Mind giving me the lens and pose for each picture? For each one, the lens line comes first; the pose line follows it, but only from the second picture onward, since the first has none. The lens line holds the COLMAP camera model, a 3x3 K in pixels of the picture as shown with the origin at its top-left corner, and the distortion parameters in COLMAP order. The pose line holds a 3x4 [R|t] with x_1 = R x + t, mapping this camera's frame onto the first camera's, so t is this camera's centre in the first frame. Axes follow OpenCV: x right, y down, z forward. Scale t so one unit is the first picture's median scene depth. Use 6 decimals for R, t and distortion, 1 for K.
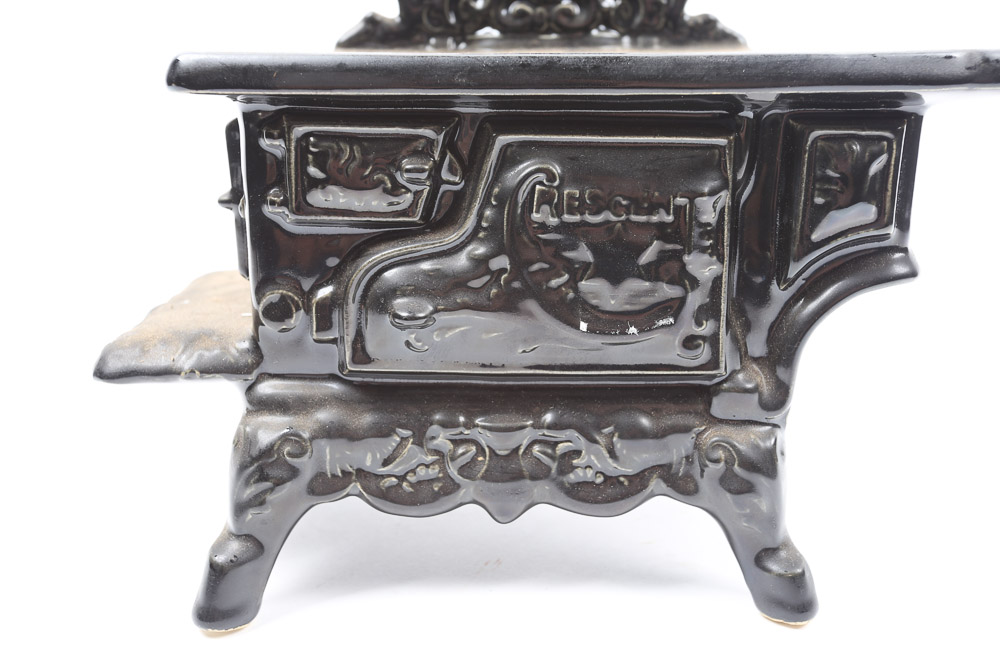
lens RADIAL K [[1180.7, 0, 499.3], [0, 1180.7, 334.6], [0, 0, 1]] dist [-0.025112, 0.000000]
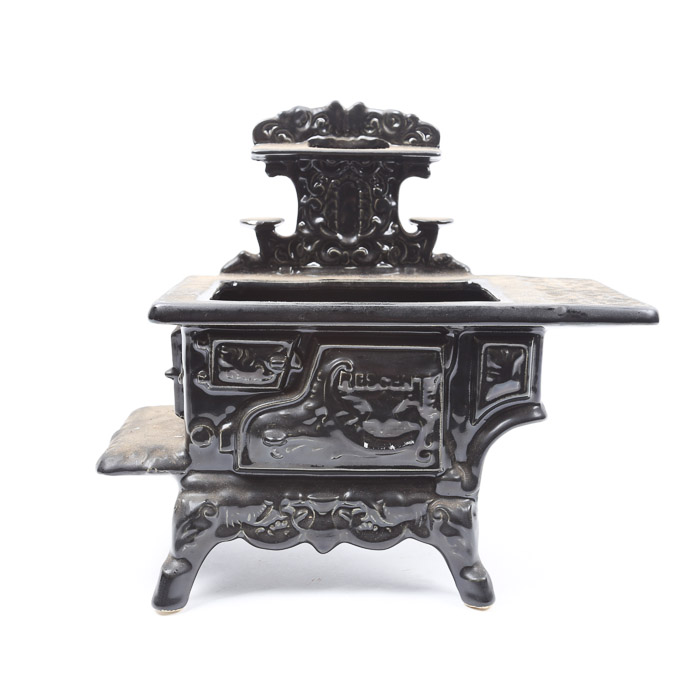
lens RADIAL K [[1267.4, 0, 346.2], [0, 1267.4, 350.6], [0, 0, 1]] dist [-0.001166, 0.000000]
pose [[0.999638, 0.004656, 0.026481, -0.013852], [-0.002875, 0.997755, -0.066915, -0.021506], [-0.026733, 0.066815, 0.997407, -0.995352]]
